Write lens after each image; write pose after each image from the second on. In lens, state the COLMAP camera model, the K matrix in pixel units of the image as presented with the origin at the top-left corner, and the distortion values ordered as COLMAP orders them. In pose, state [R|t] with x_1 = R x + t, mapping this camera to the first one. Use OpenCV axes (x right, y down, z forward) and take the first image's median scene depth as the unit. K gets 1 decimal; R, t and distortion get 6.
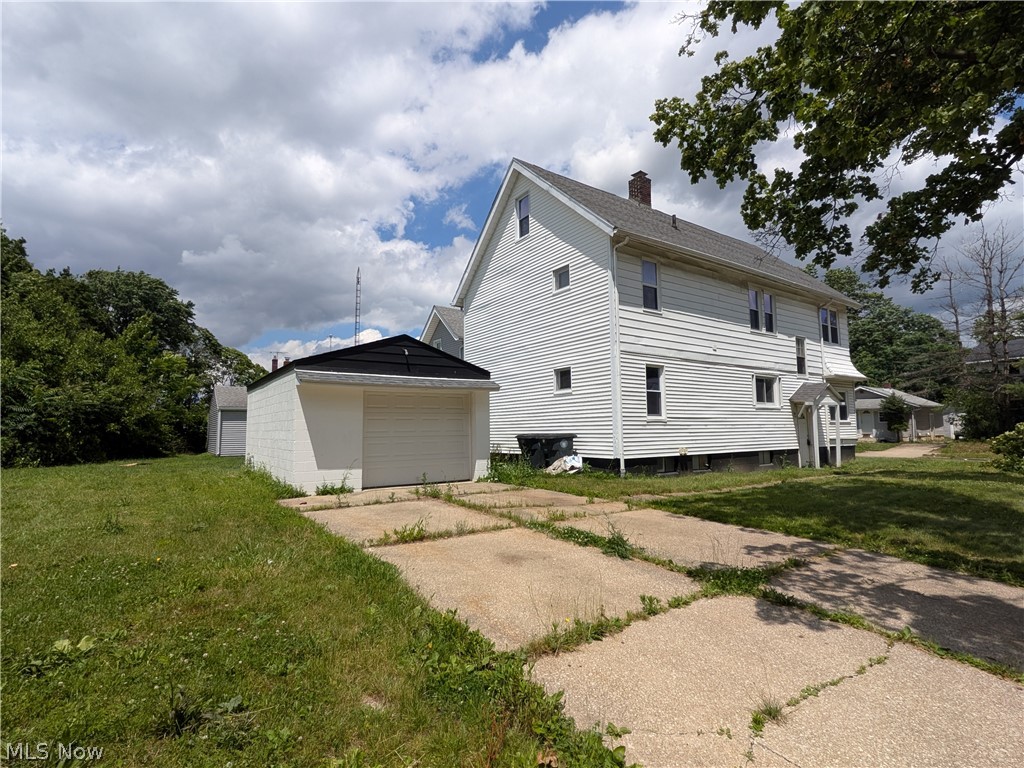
lens RADIAL K [[512.9, 0, 512.7], [0, 512.9, 384.7], [0, 0, 1]] dist [0.002920, 0.000155]
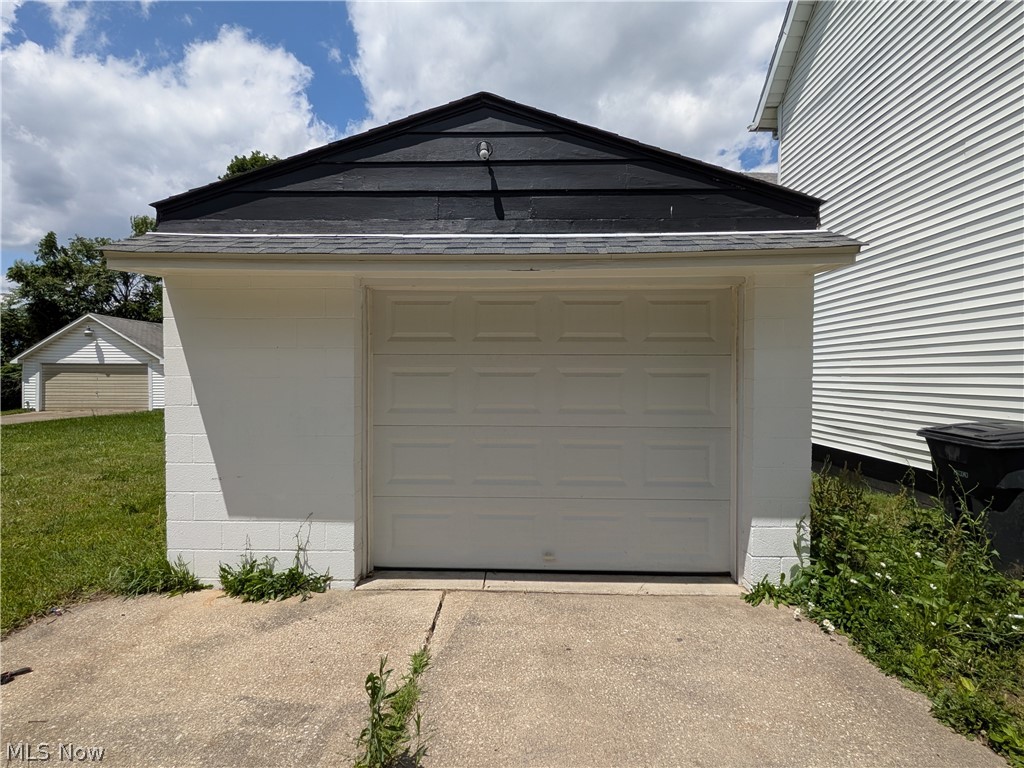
lens RADIAL K [[512.9, 0, 516.1], [0, 512.9, 388.1], [0, 0, 1]] dist [0.002920, 0.000155]
pose [[0.810358, 0.035476, -0.584860, -0.012642], [0.037398, 0.992998, 0.112051, 0.036804], [0.584740, -0.112674, 0.803358, 0.689589]]
